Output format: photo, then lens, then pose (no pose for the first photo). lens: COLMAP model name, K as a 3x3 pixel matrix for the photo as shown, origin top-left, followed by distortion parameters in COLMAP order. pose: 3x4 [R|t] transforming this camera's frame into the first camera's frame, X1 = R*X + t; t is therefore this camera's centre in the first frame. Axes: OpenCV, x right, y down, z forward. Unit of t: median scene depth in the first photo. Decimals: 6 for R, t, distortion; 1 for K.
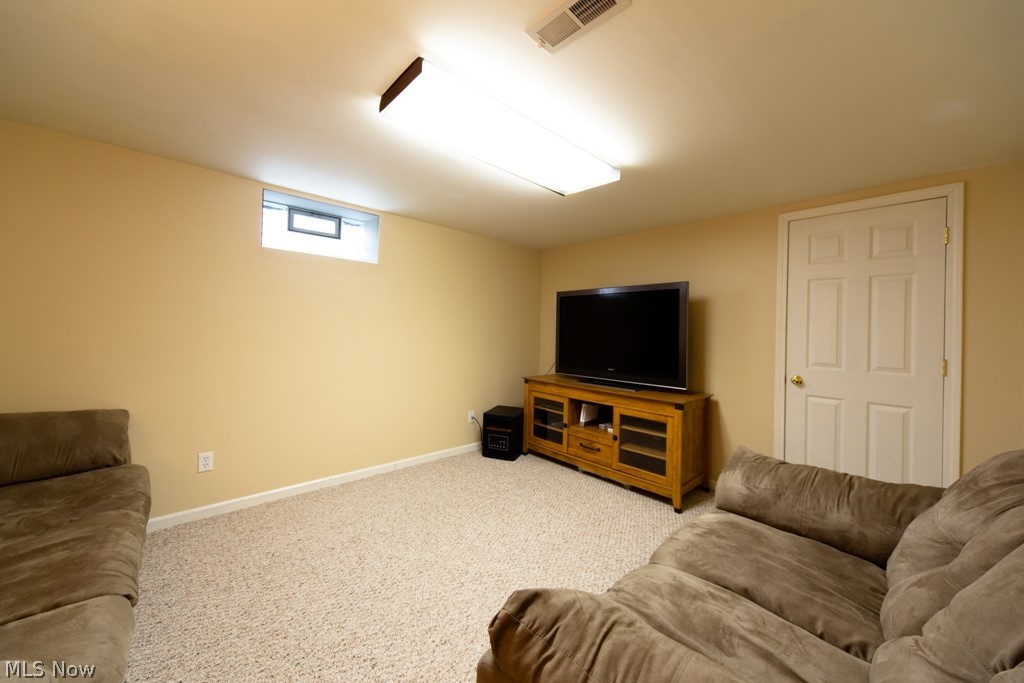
lens RADIAL K [[372.5, 0, 510.1], [0, 372.5, 331.5], [0, 0, 1]] dist [-0.000491, -0.000020]
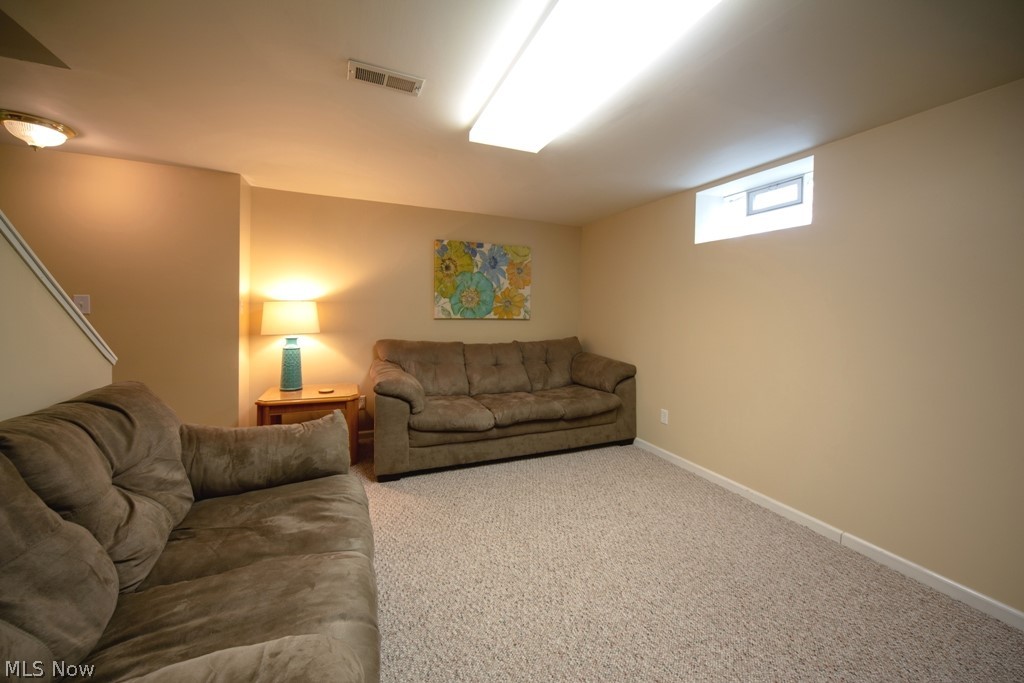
lens RADIAL K [[372.5, 0, 510.1], [0, 372.5, 331.5], [0, 0, 1]] dist [-0.000491, -0.000020]
pose [[-0.325346, 0.027356, -0.945199, 0.549776], [-0.030204, 0.998771, 0.039303, 0.007123], [0.945112, 0.041335, -0.324120, 0.794269]]
